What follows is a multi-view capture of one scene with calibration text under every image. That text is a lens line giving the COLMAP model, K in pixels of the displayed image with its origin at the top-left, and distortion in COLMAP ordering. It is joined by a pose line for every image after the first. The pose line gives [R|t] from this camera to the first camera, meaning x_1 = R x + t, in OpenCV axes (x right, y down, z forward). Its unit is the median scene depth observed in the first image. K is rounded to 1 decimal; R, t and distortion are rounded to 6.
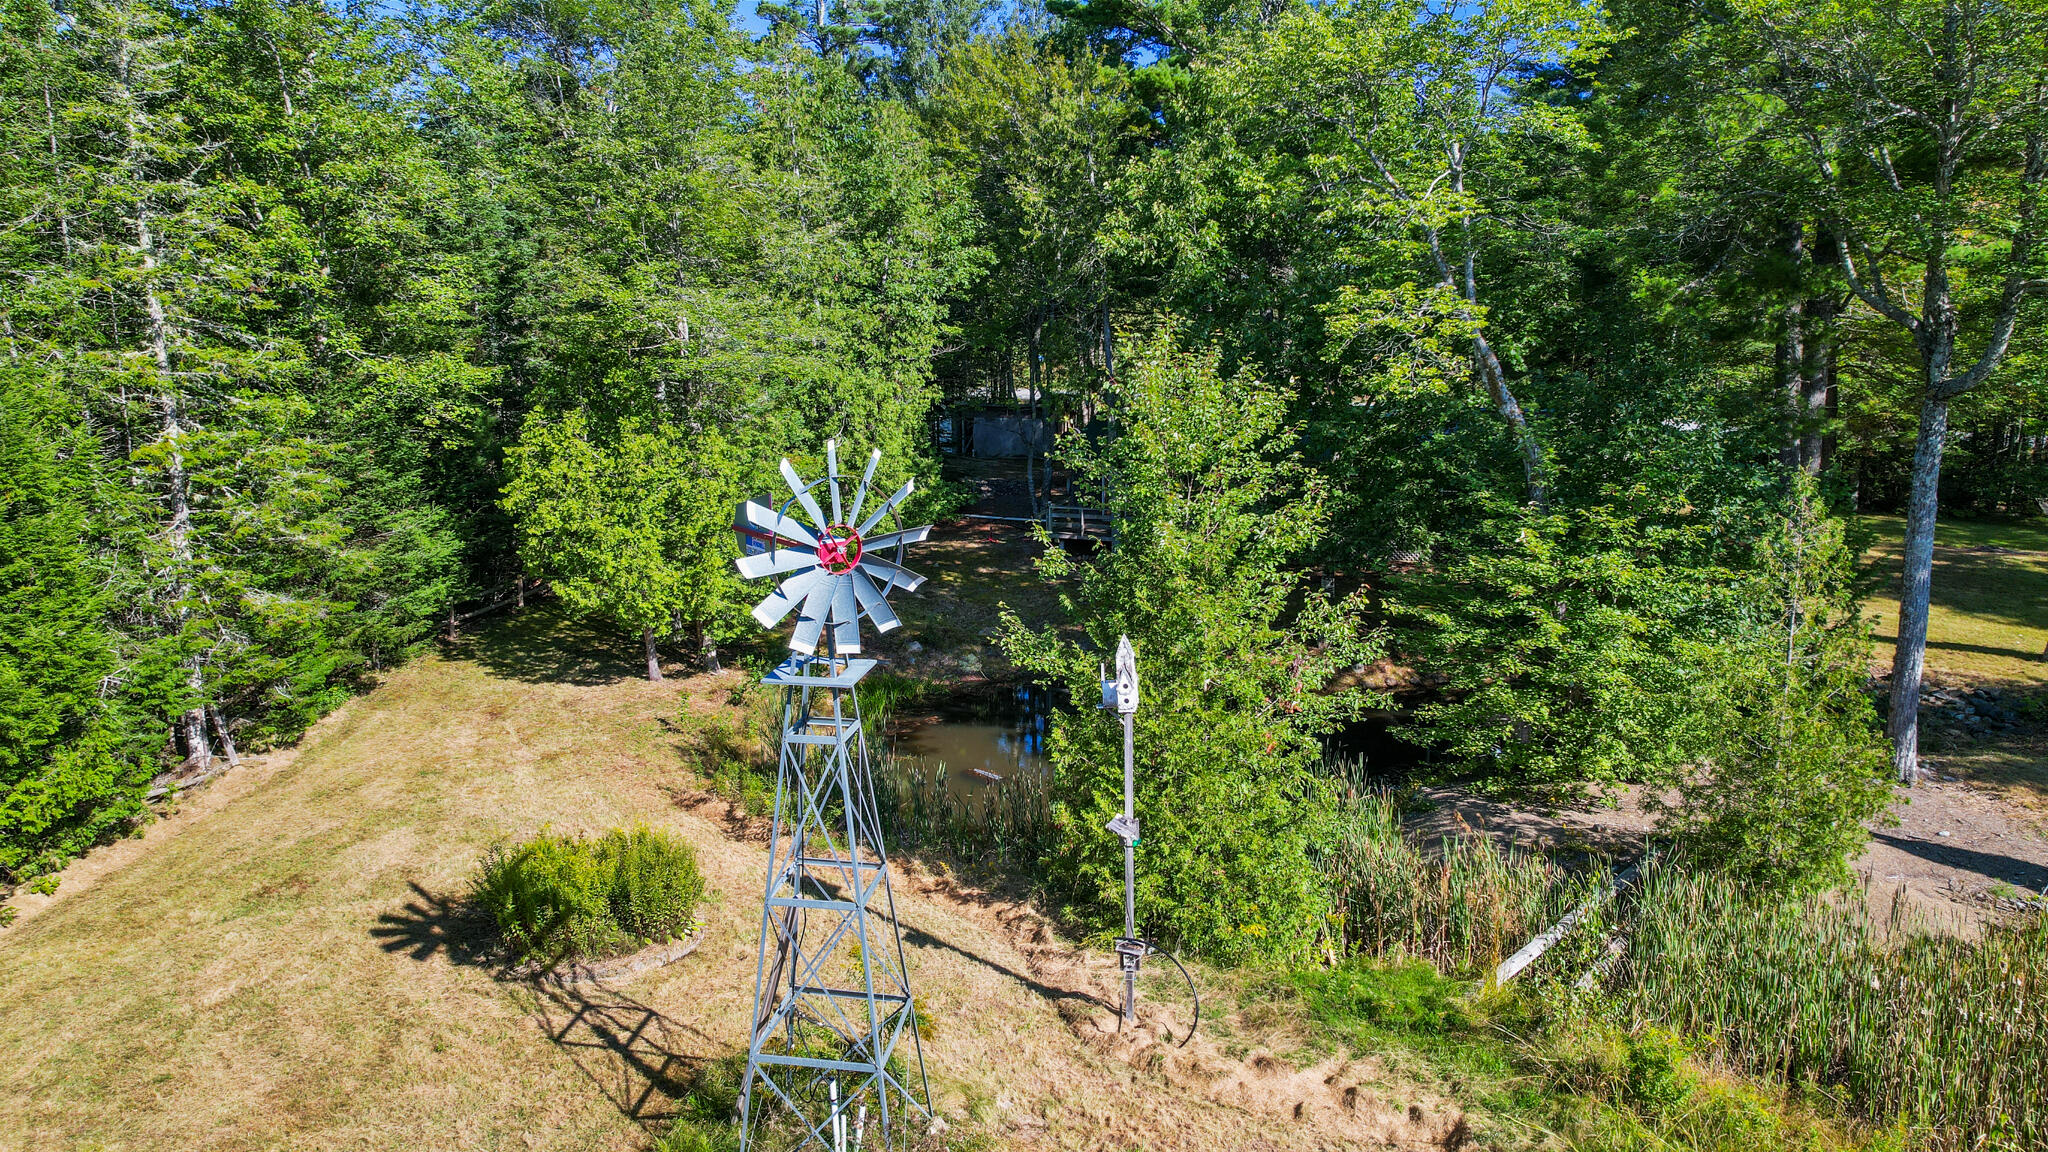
lens RADIAL K [[1293.5, 0, 1028.6], [0, 1293.5, 574.2], [0, 0, 1]] dist [-0.067790, 0.052233]
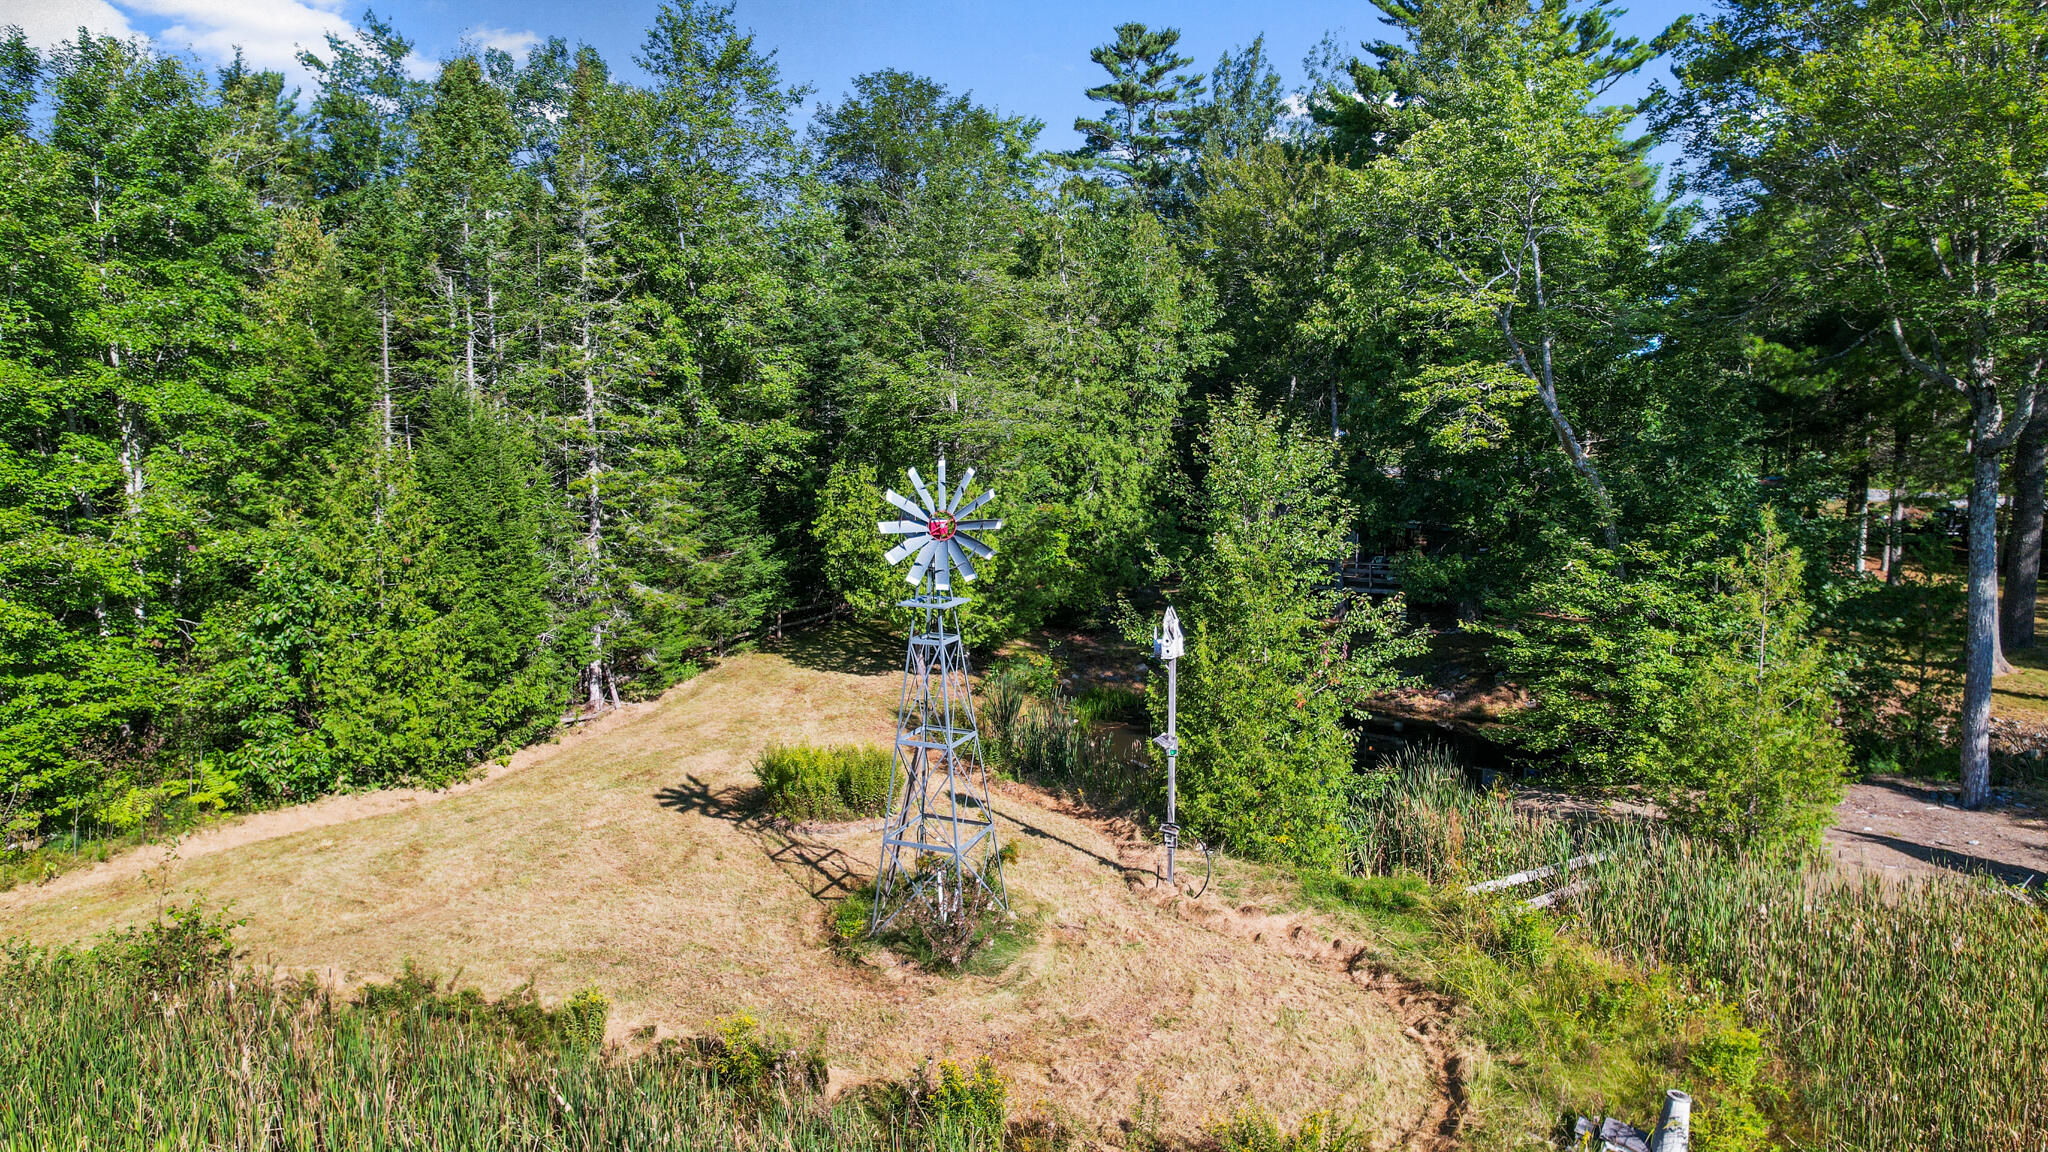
lens RADIAL K [[1293.5, 0, 1029.4], [0, 1293.5, 566.6], [0, 0, 1]] dist [-0.067790, 0.052233]
pose [[0.964873, 0.027415, -0.261283, 0.195782], [-0.044518, 0.997219, -0.059763, 0.063150], [0.258918, 0.069295, 0.963410, -0.284156]]
